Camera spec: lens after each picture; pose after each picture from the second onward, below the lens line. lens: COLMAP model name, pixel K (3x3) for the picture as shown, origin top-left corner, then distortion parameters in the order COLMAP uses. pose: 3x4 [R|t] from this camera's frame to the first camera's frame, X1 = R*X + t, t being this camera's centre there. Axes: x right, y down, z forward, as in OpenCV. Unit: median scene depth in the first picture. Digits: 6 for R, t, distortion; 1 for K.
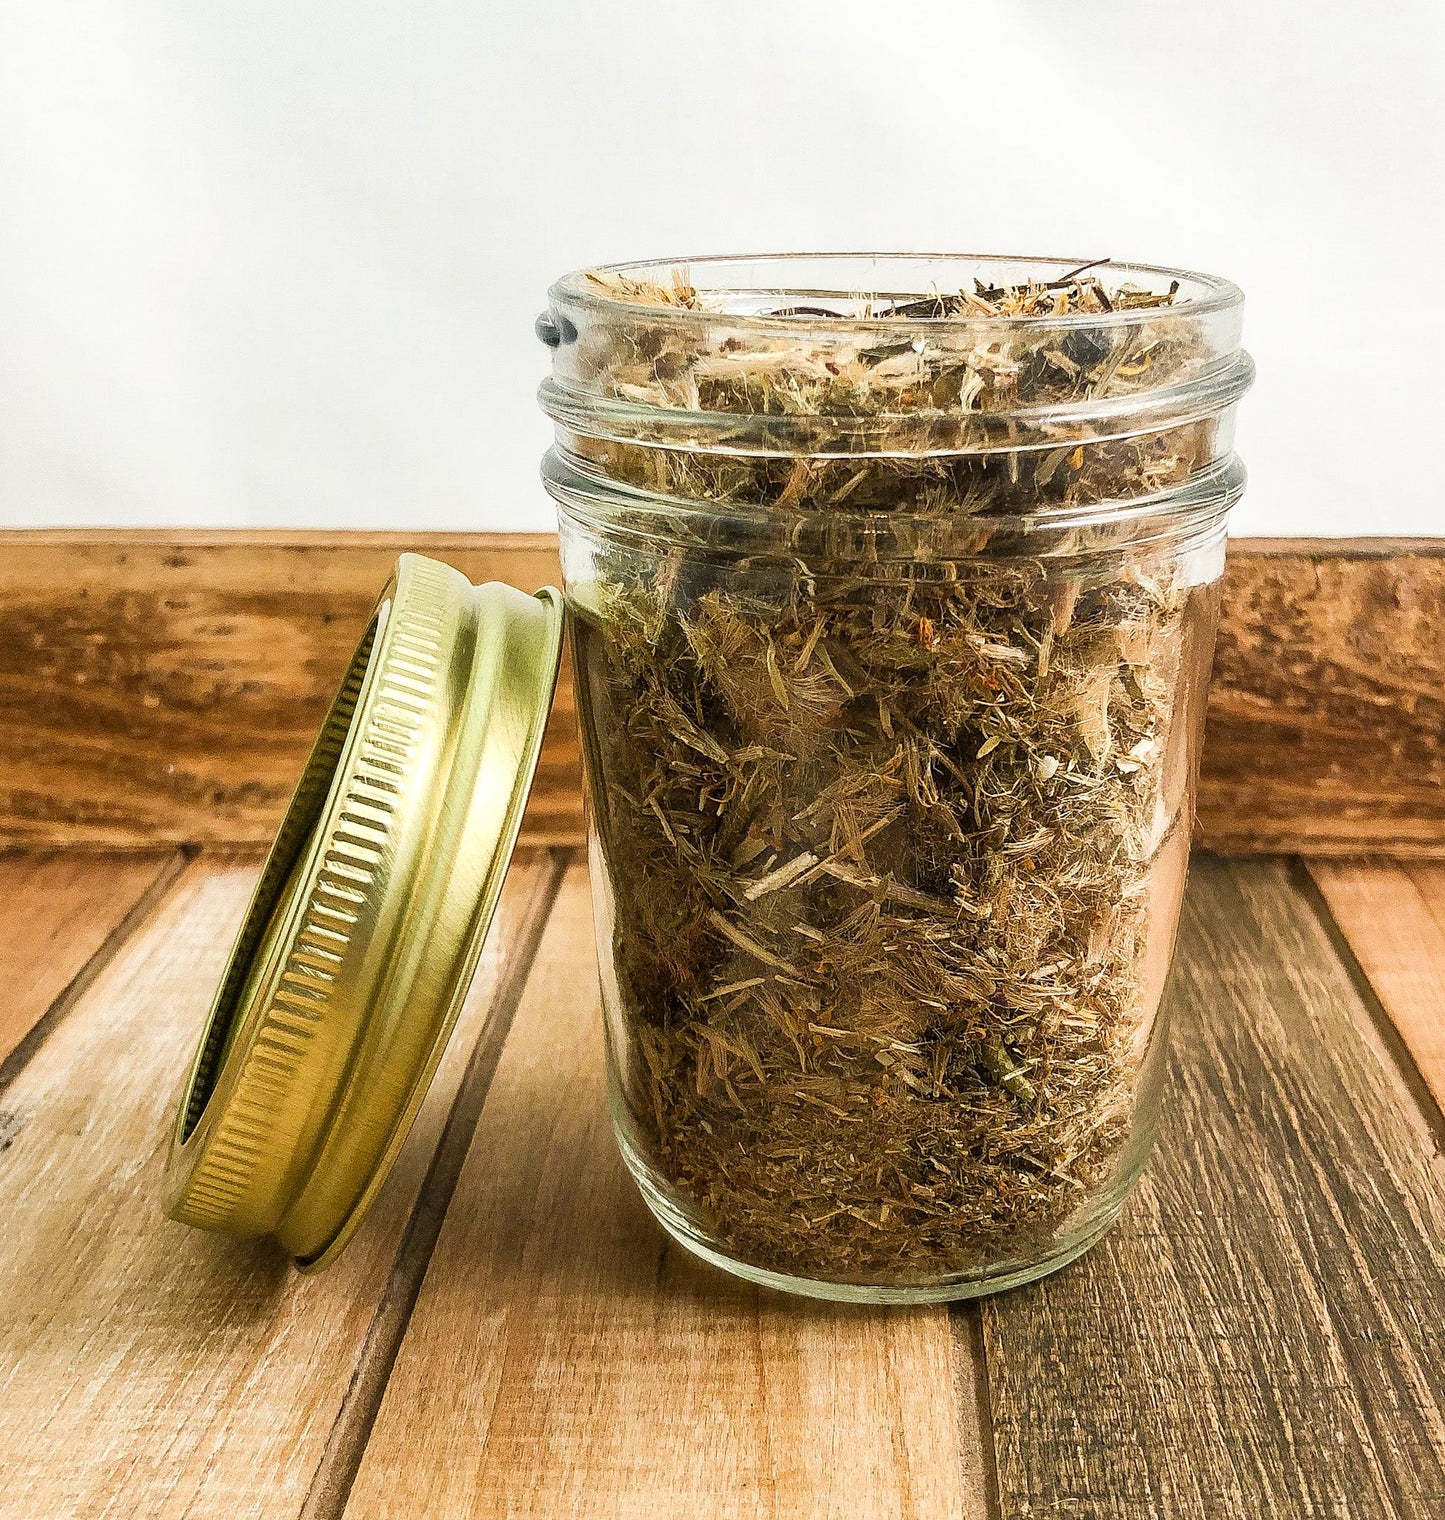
lens RADIAL K [[2134.9, 0, 792.6], [0, 2134.9, 756.5], [0, 0, 1]] dist [0.095206, -0.325793]
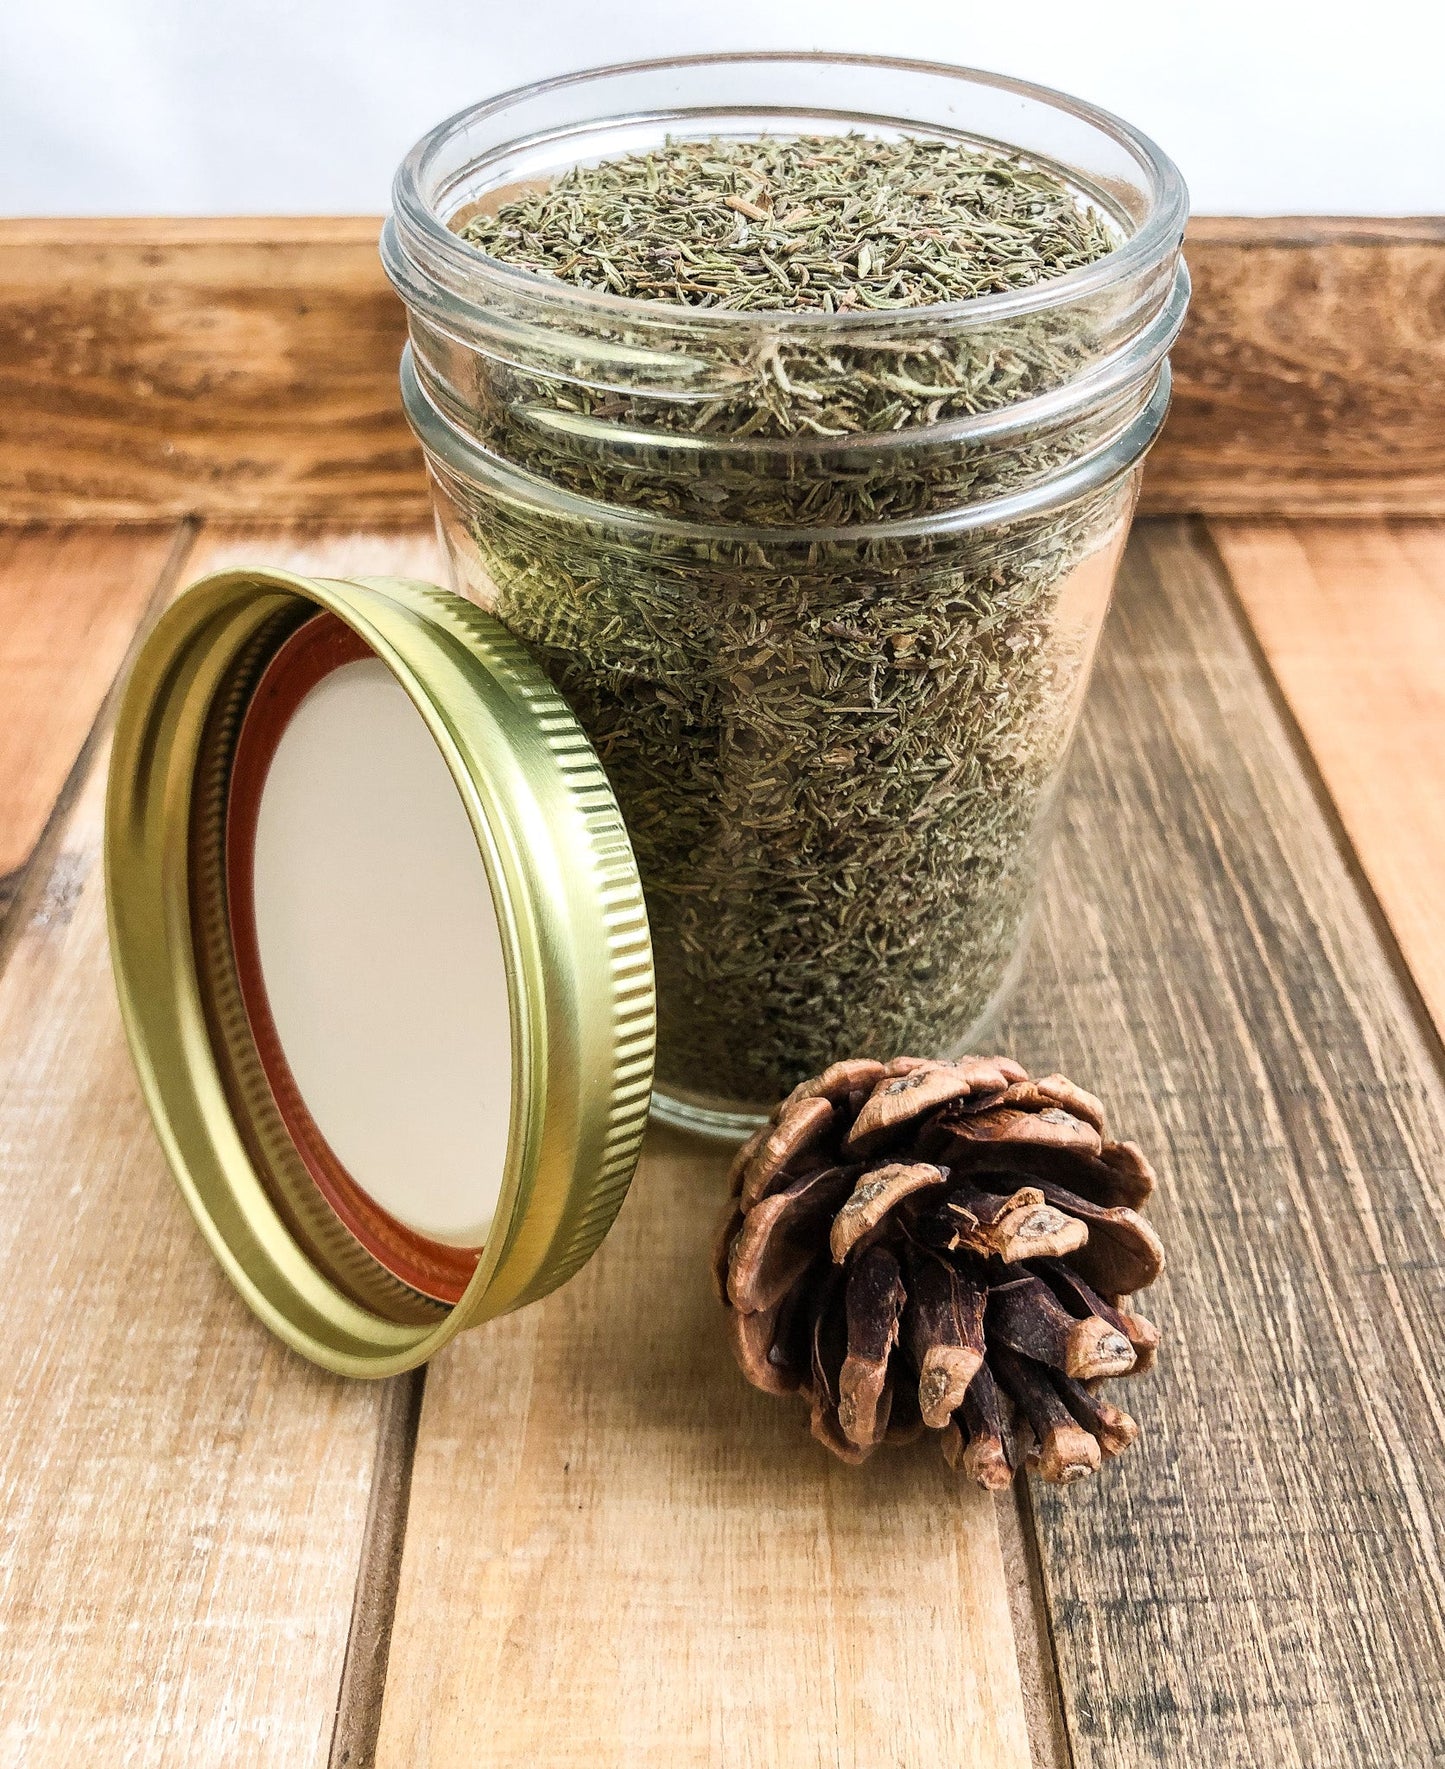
lens RADIAL K [[1717.6, 0, 715.3], [0, 1717.6, 826.6], [0, 0, 1]] dist [-0.009795, 0.003157]
pose [[0.999490, -0.019143, 0.025563, -0.048752], [0.008950, 0.936259, 0.351196, -0.139586], [-0.030657, -0.350788, 0.935953, 0.141352]]
